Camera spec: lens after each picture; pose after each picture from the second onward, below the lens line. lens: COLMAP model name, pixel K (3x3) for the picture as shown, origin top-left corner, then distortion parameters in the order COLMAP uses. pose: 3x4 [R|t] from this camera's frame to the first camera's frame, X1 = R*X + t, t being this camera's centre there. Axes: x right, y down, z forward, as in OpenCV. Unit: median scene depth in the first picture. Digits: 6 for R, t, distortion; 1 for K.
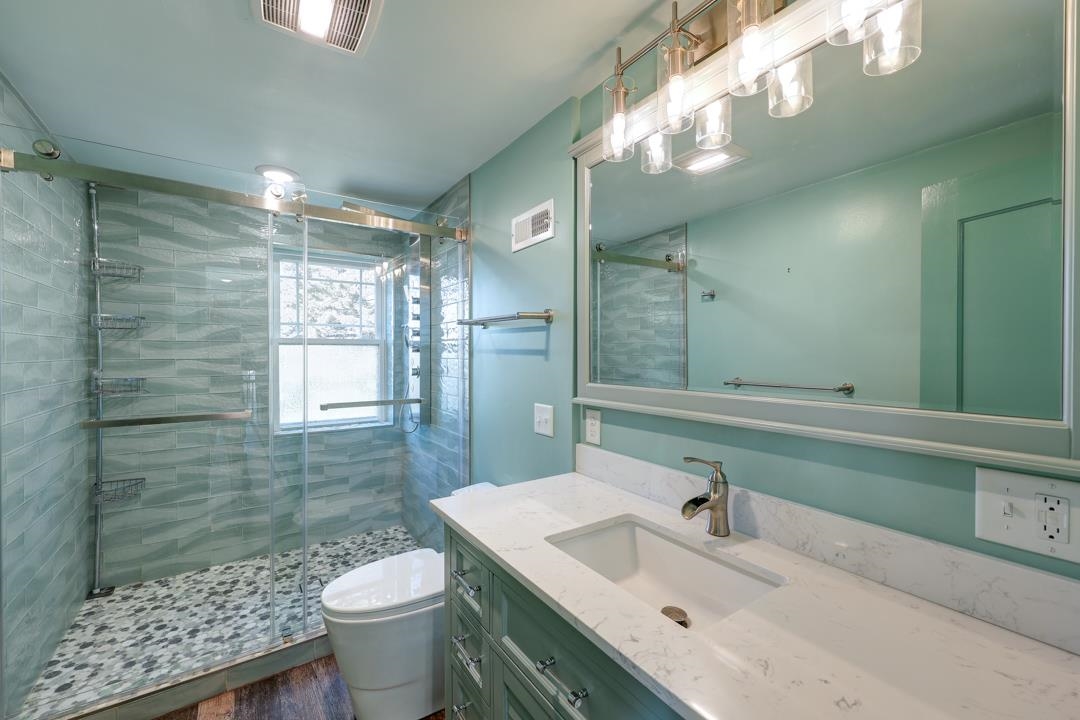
lens RADIAL K [[437.1, 0, 534.1], [0, 437.1, 354.0], [0, 0, 1]] dist [-0.003858, 0.000542]
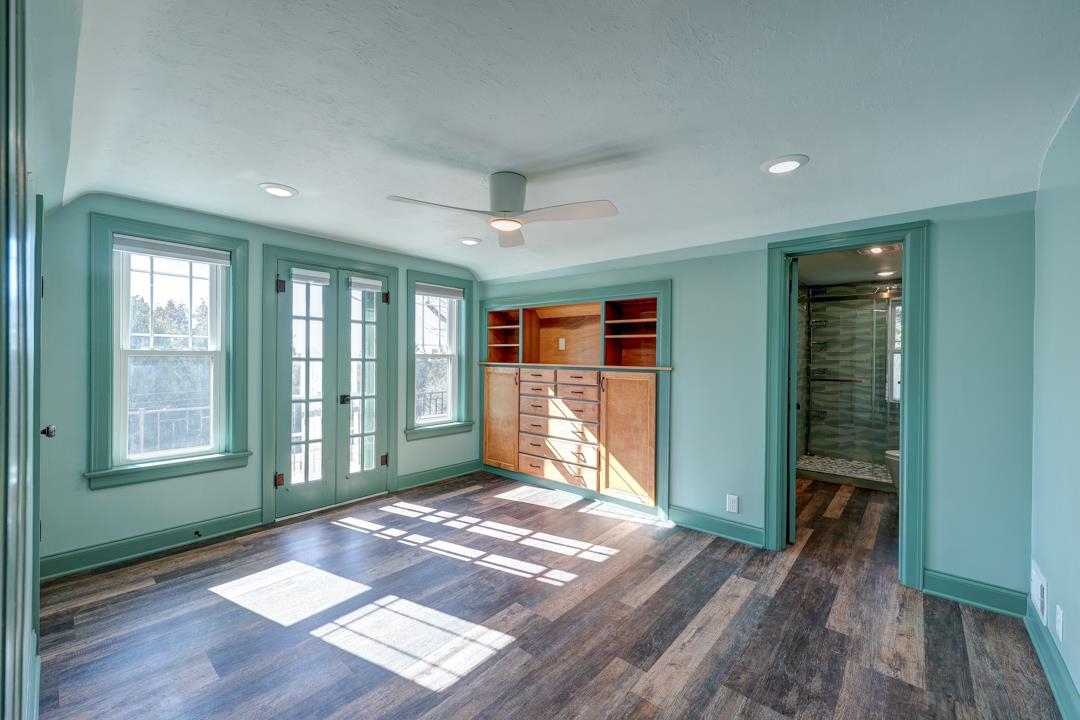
lens RADIAL K [[437.1, 0, 534.6], [0, 437.1, 359.0], [0, 0, 1]] dist [-0.003858, 0.000542]
pose [[0.204797, 0.005761, -0.978787, 1.037048], [-0.020614, 0.999786, 0.001571, 0.032816], [0.978587, 0.019855, 0.204872, -0.979983]]
